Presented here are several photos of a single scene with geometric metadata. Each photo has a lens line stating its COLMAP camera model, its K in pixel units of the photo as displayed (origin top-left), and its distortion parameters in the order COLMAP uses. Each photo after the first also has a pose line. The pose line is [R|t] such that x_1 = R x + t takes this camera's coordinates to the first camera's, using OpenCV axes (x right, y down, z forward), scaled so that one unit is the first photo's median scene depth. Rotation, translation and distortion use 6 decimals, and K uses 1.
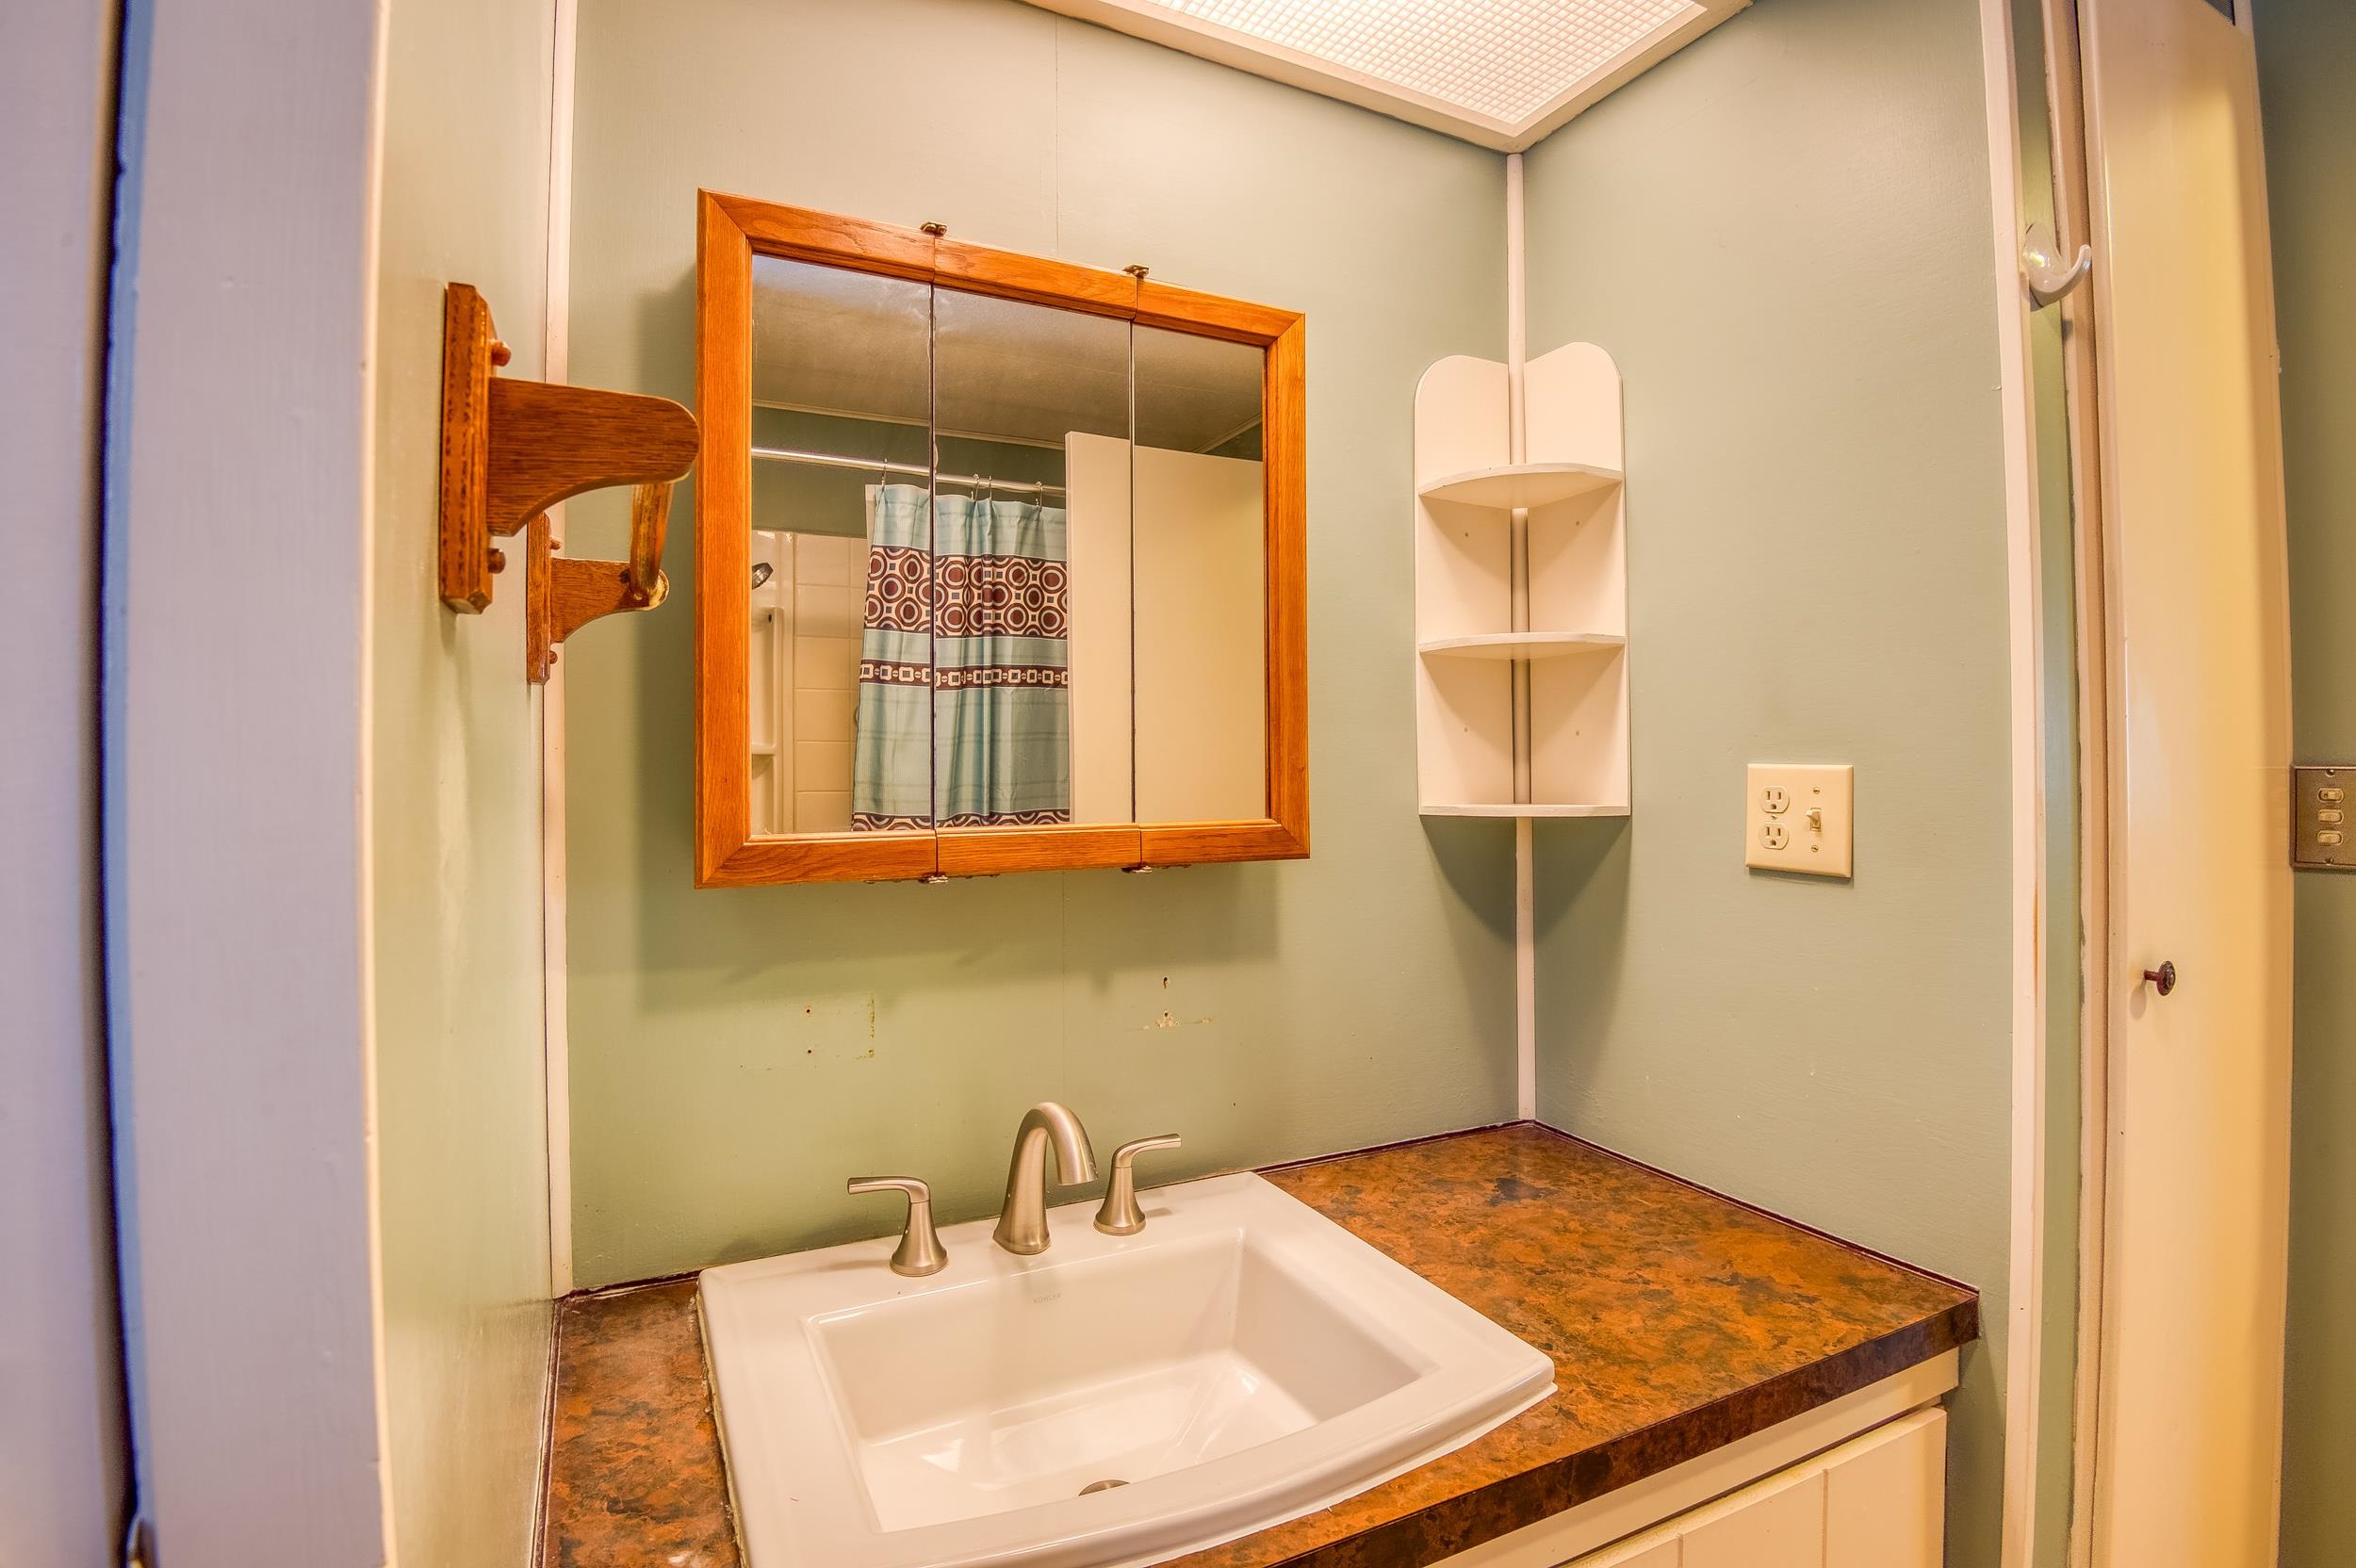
lens RADIAL K [[1104.3, 0, 1124.3], [0, 1104.3, 748.5], [0, 0, 1]] dist [0.000227, -0.032435]
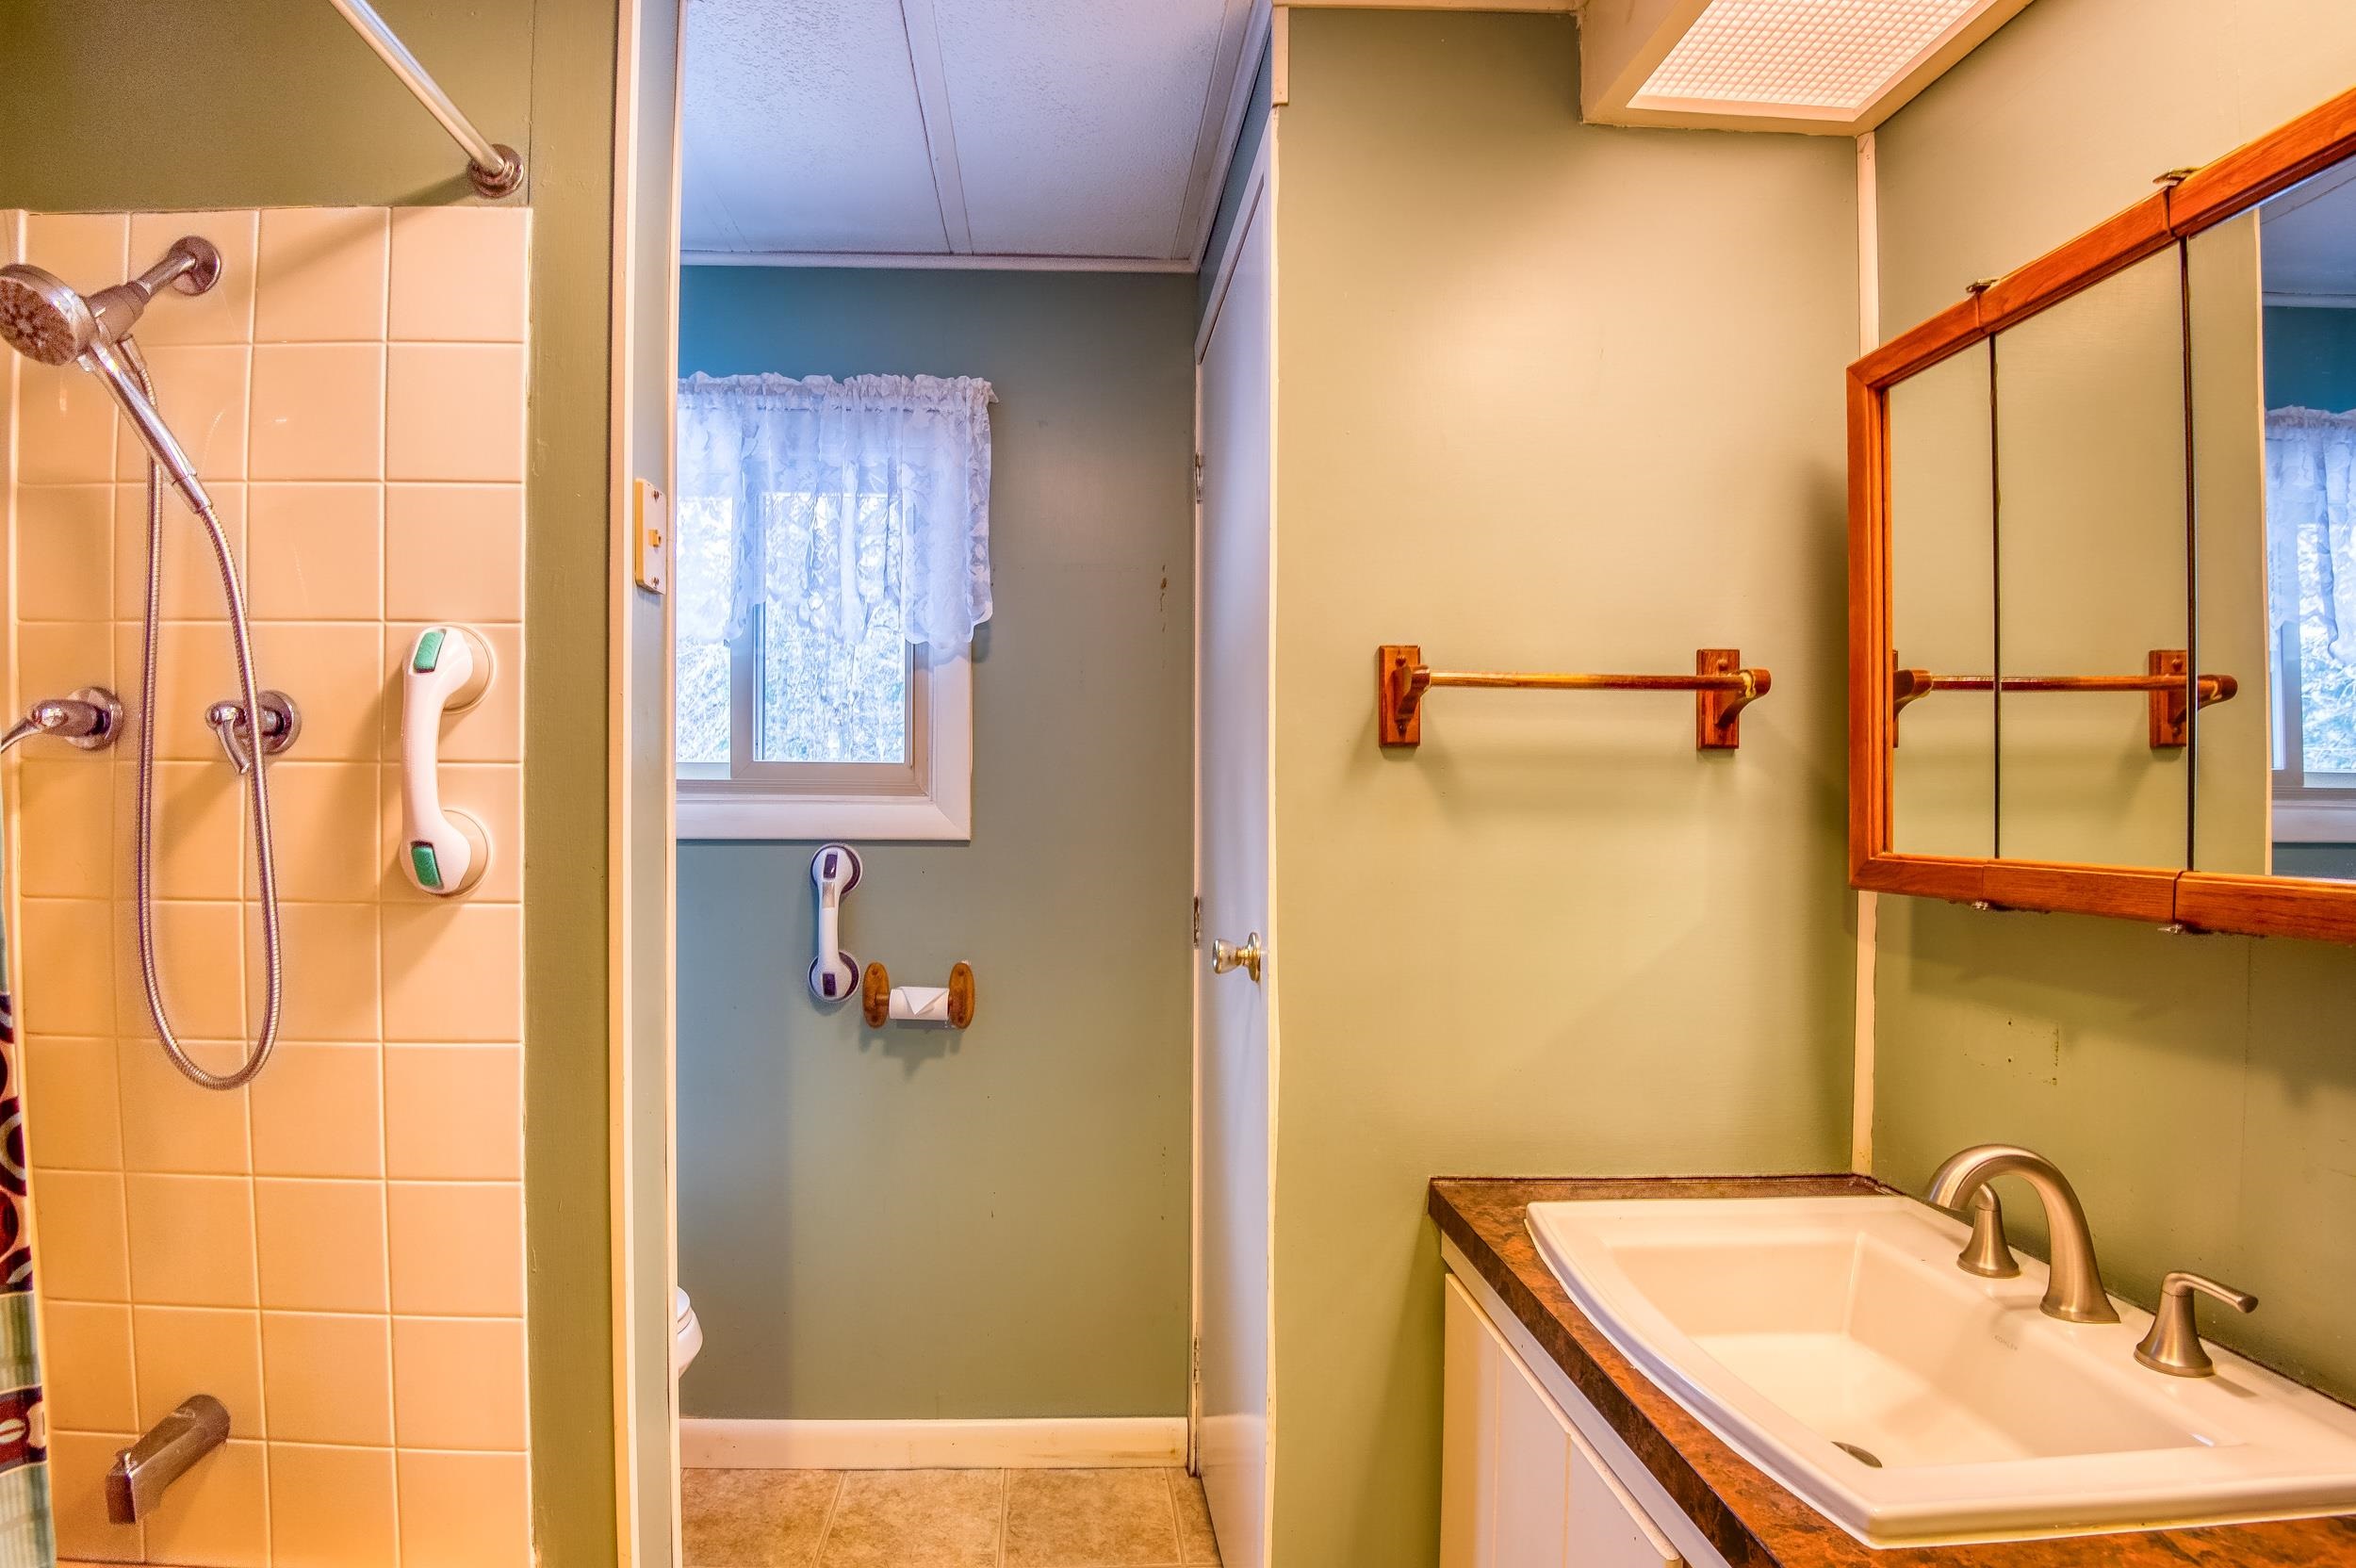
lens RADIAL K [[1166.4, 0, 1152.1], [0, 1166.4, 798.1], [0, 0, 1]] dist [0.014452, -0.040591]
pose [[-0.376831, -0.001969, -0.926280, 1.129396], [0.009197, 0.999940, -0.005867, 0.014569], [0.926237, -0.010730, -0.376790, 0.669595]]
